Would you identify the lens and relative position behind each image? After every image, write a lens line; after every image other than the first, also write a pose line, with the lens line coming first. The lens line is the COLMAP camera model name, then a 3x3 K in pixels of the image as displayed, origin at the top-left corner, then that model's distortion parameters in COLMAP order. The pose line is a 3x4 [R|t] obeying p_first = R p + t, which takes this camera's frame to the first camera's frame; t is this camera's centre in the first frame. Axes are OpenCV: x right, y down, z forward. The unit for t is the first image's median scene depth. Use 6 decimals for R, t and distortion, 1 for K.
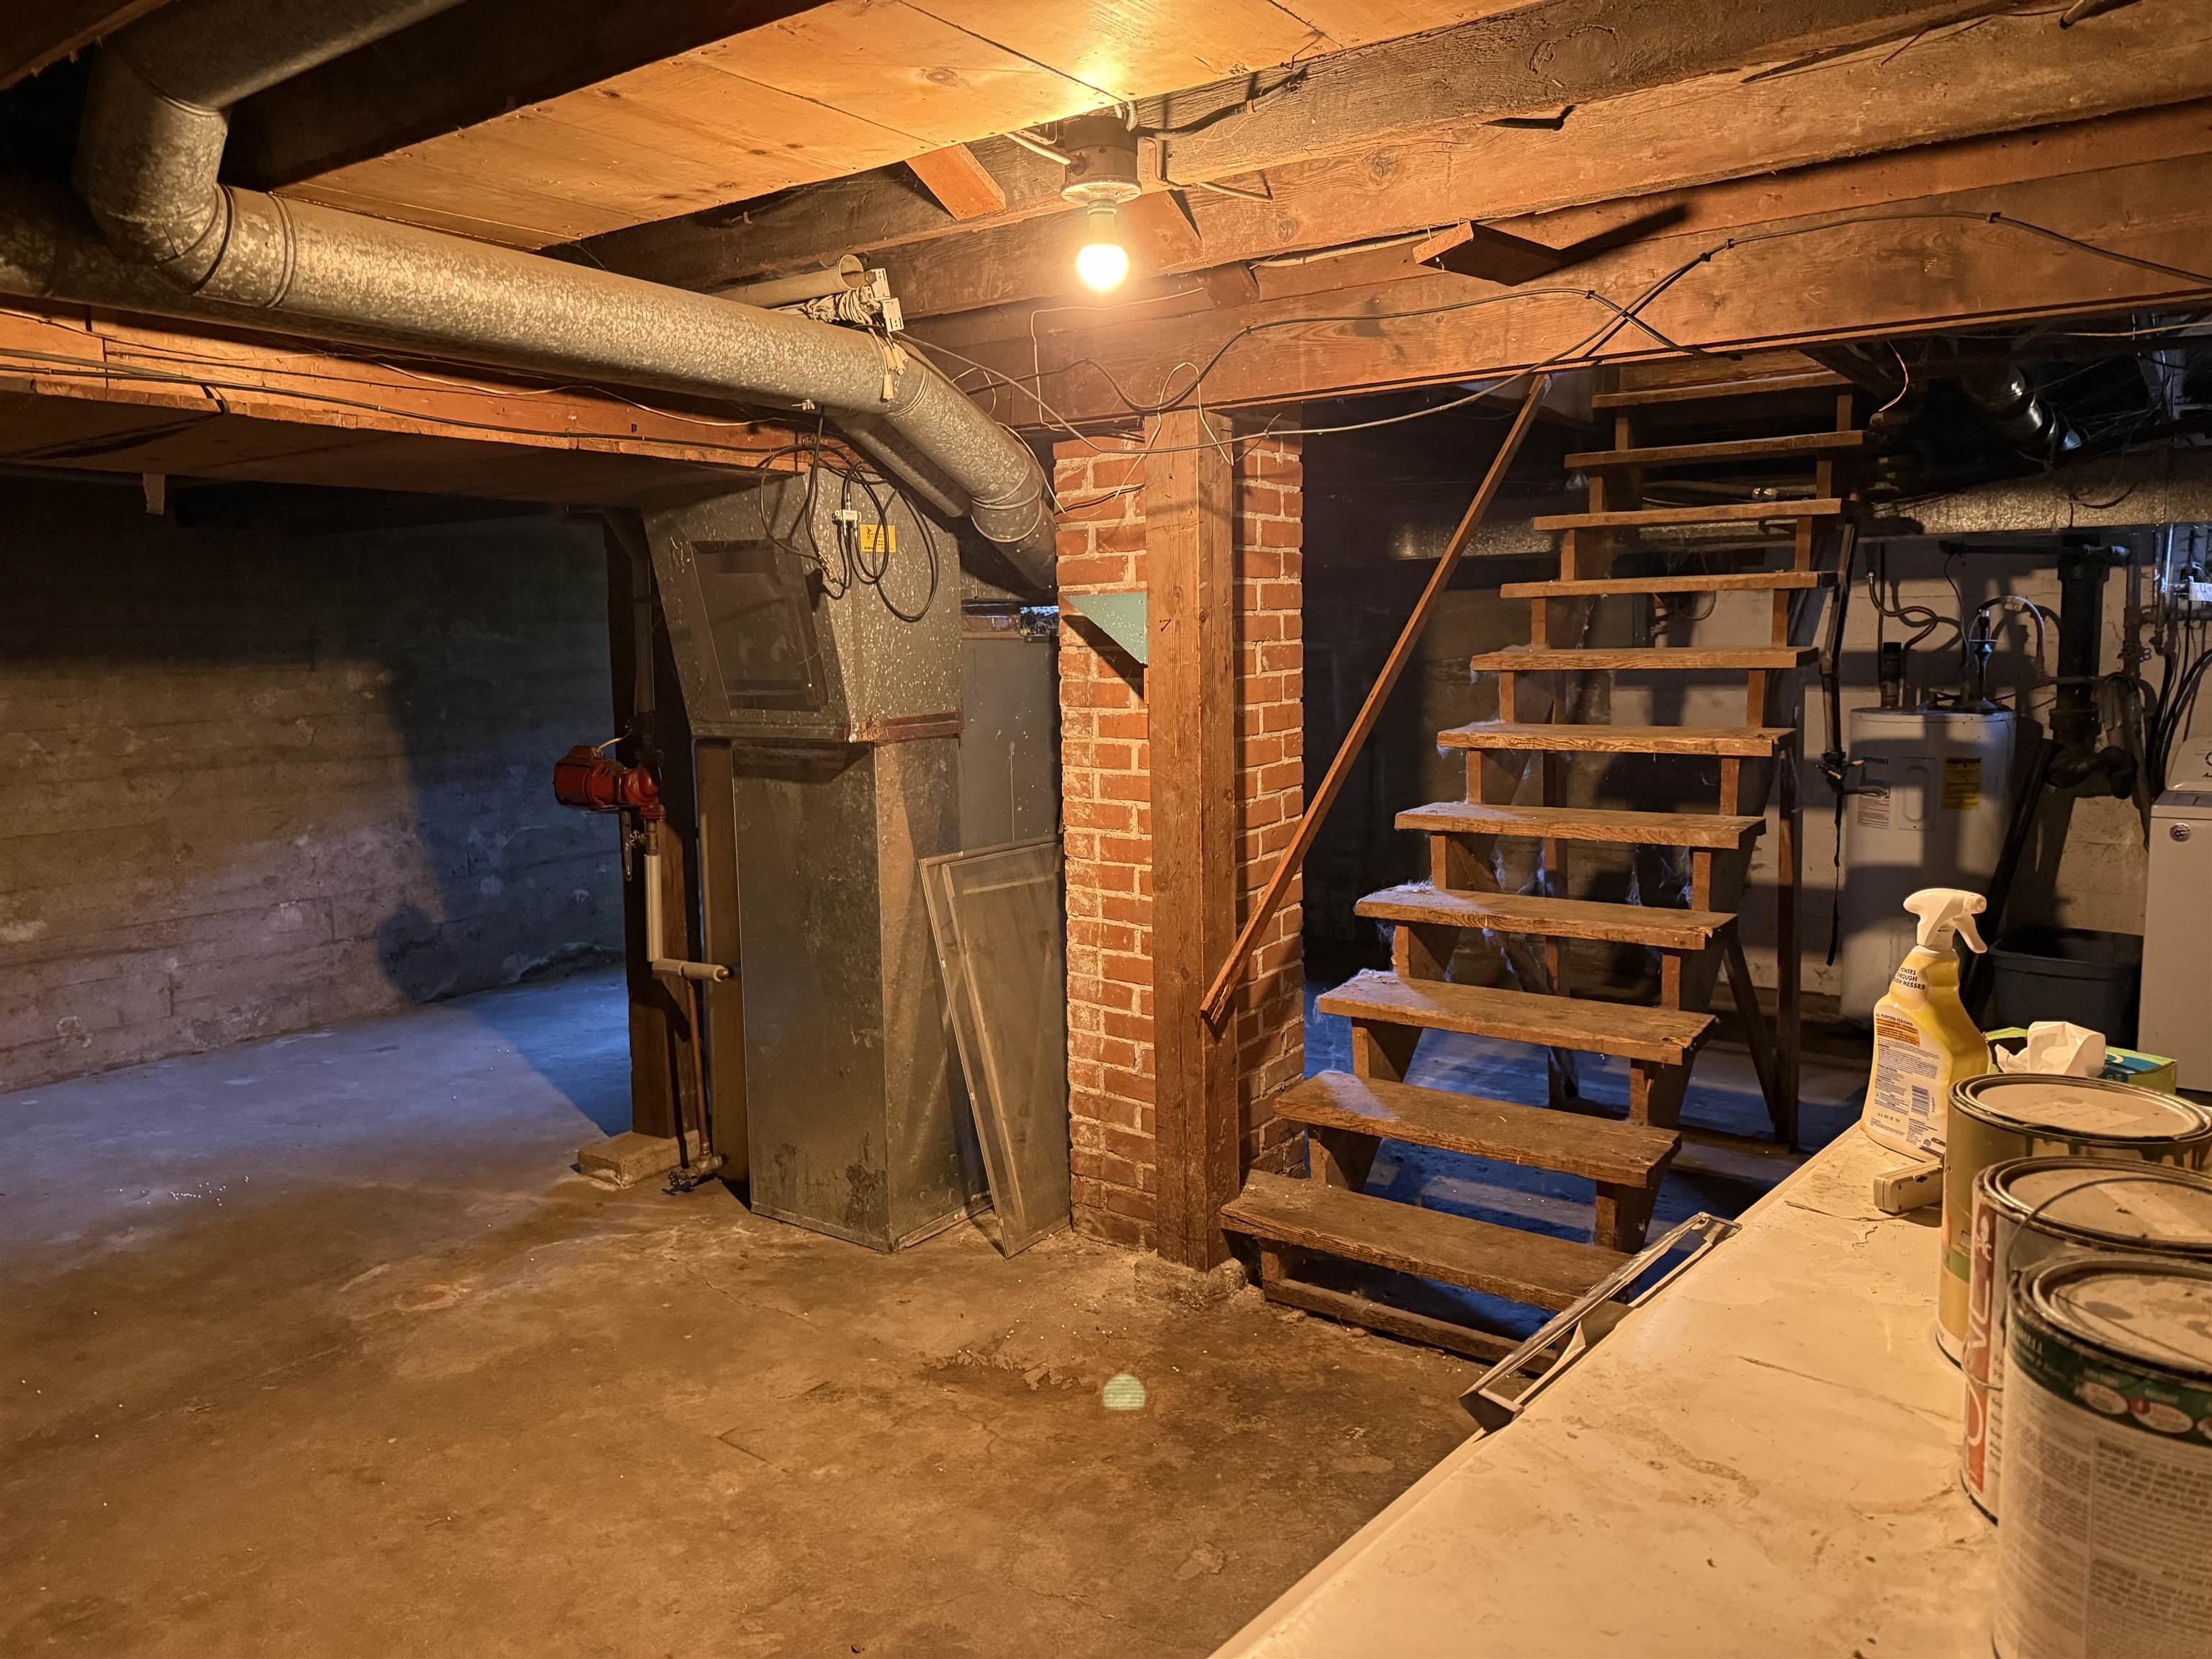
lens RADIAL K [[1522.1, 0, 1108.1], [0, 1522.1, 819.9], [0, 0, 1]] dist [0.115908, -0.129784]
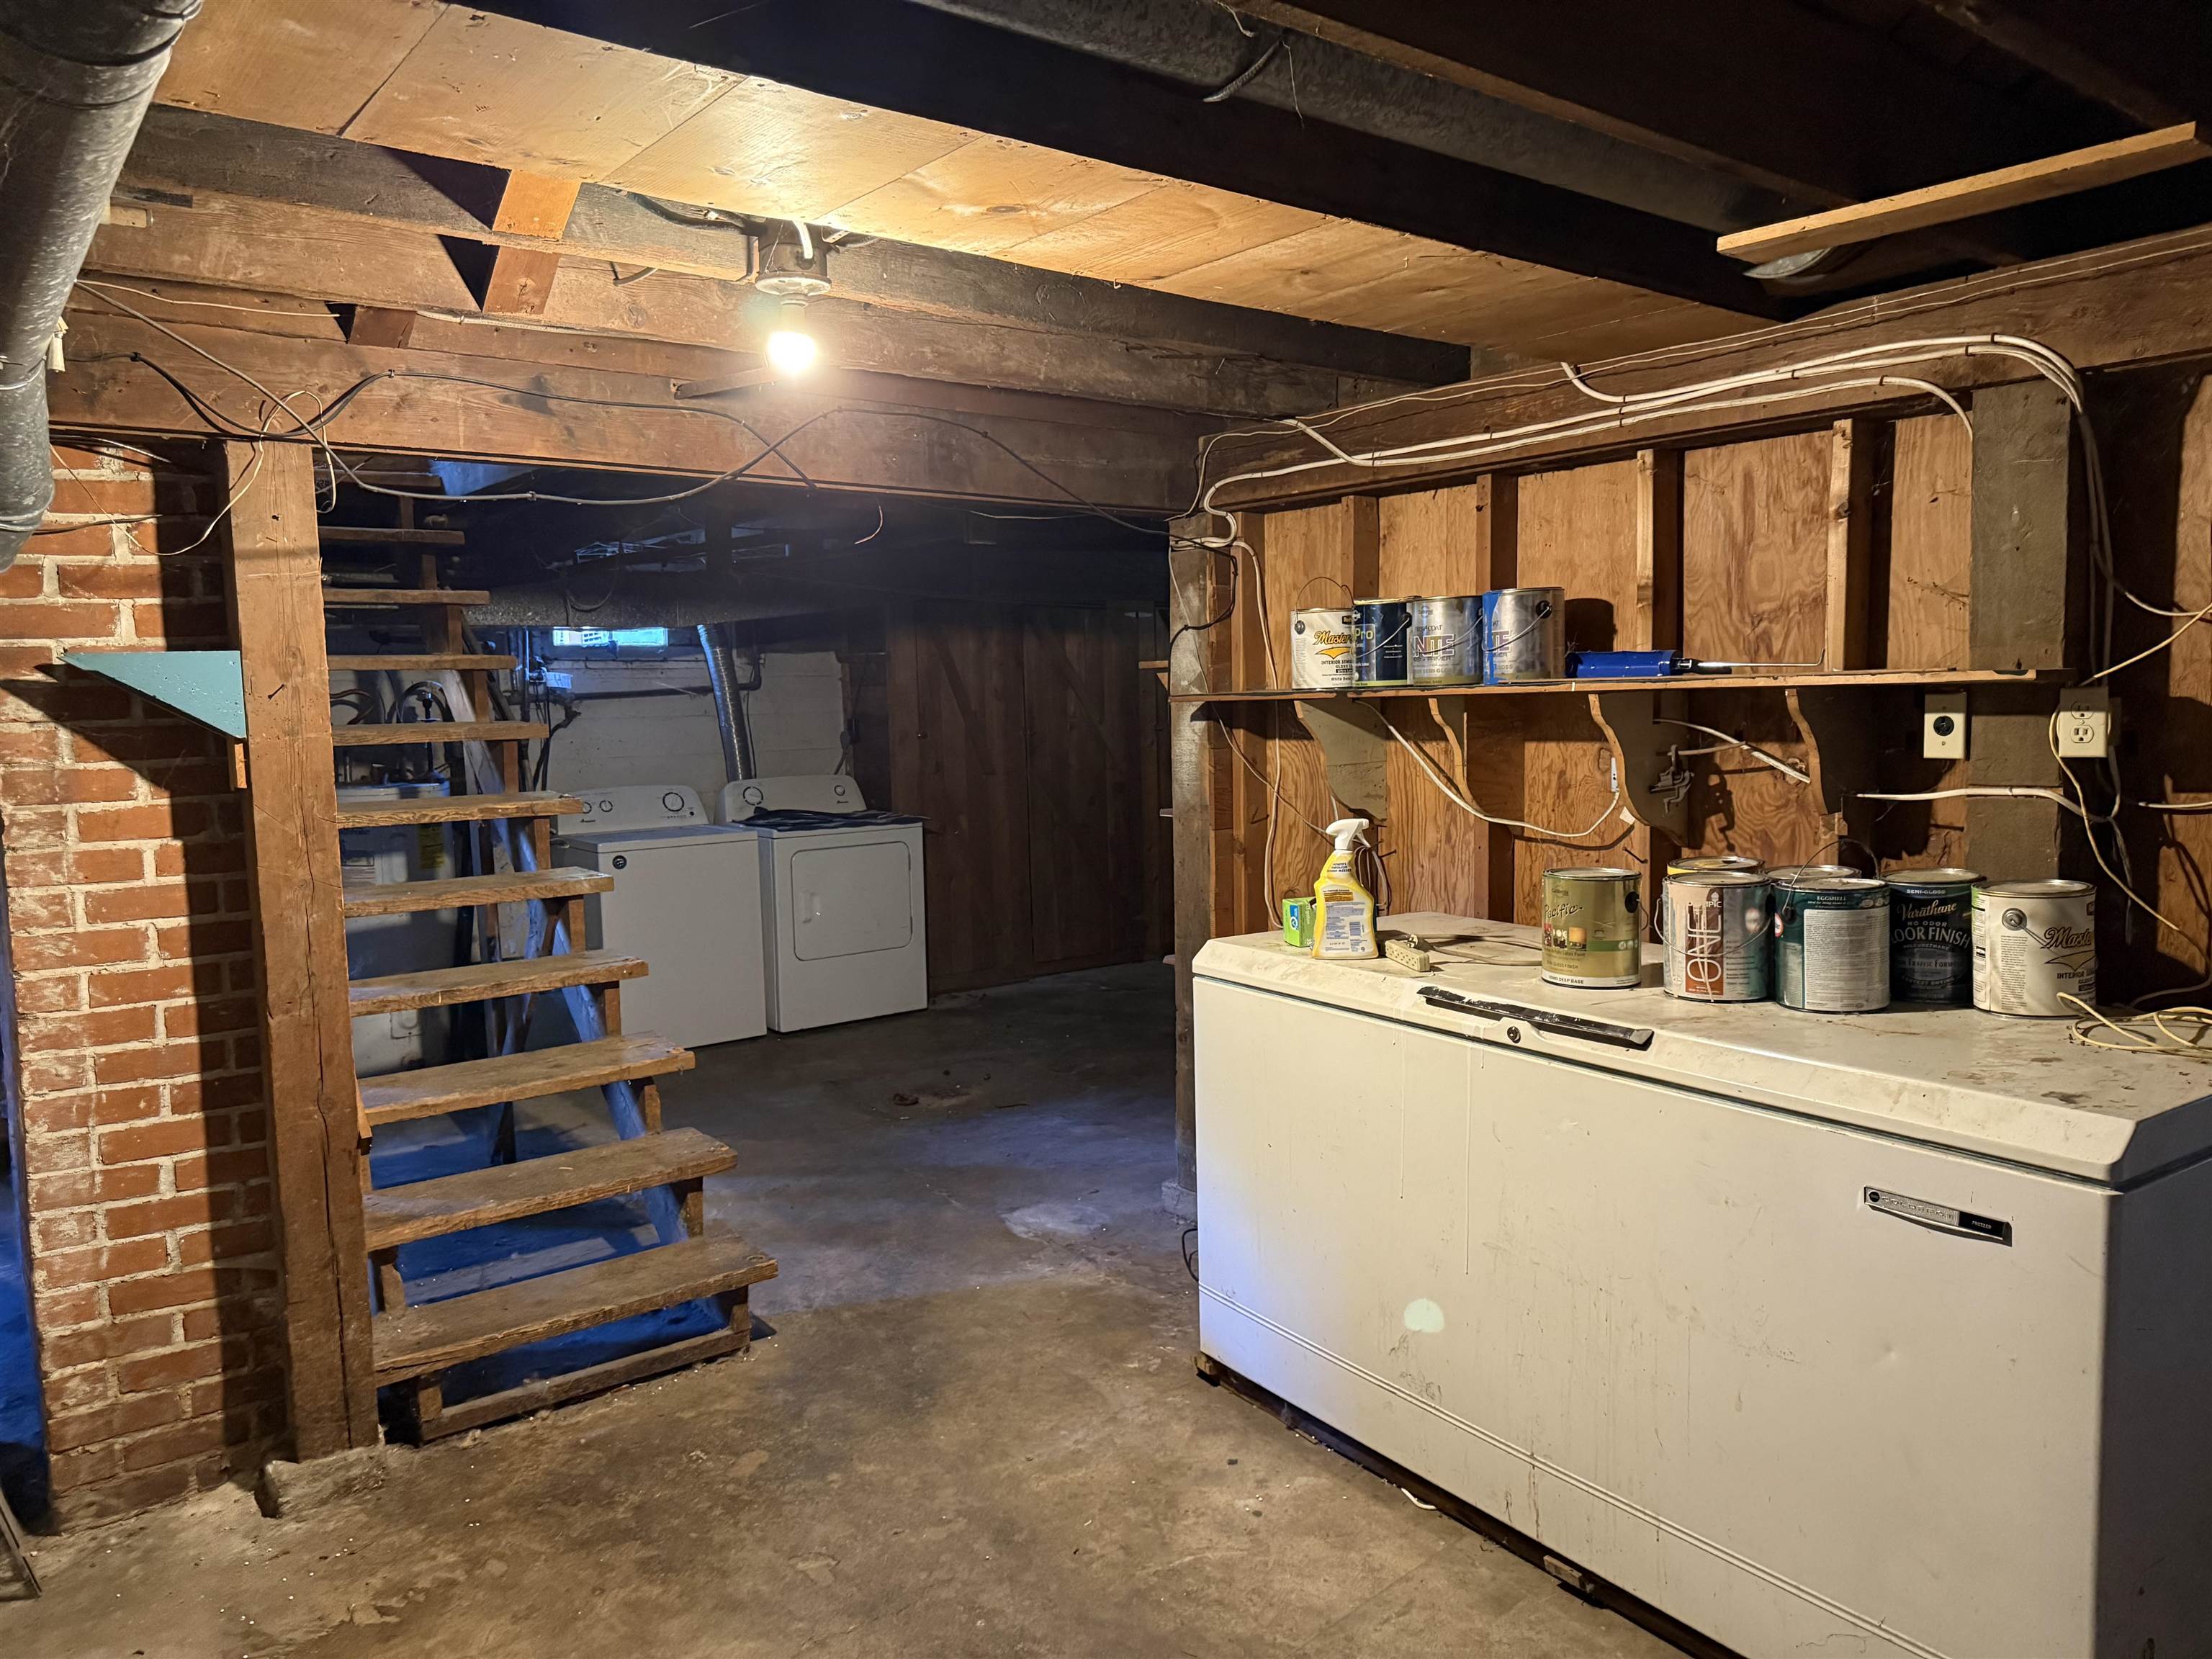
lens RADIAL K [[1540.1, 0, 1107.9], [0, 1540.1, 821.5], [0, 0, 1]] dist [-0.003051, -0.003273]
pose [[0.286663, -0.073372, 0.955218, -0.551339], [0.131565, 0.990631, 0.036610, -0.024677], [-0.948955, 0.115179, 0.293631, 0.286677]]
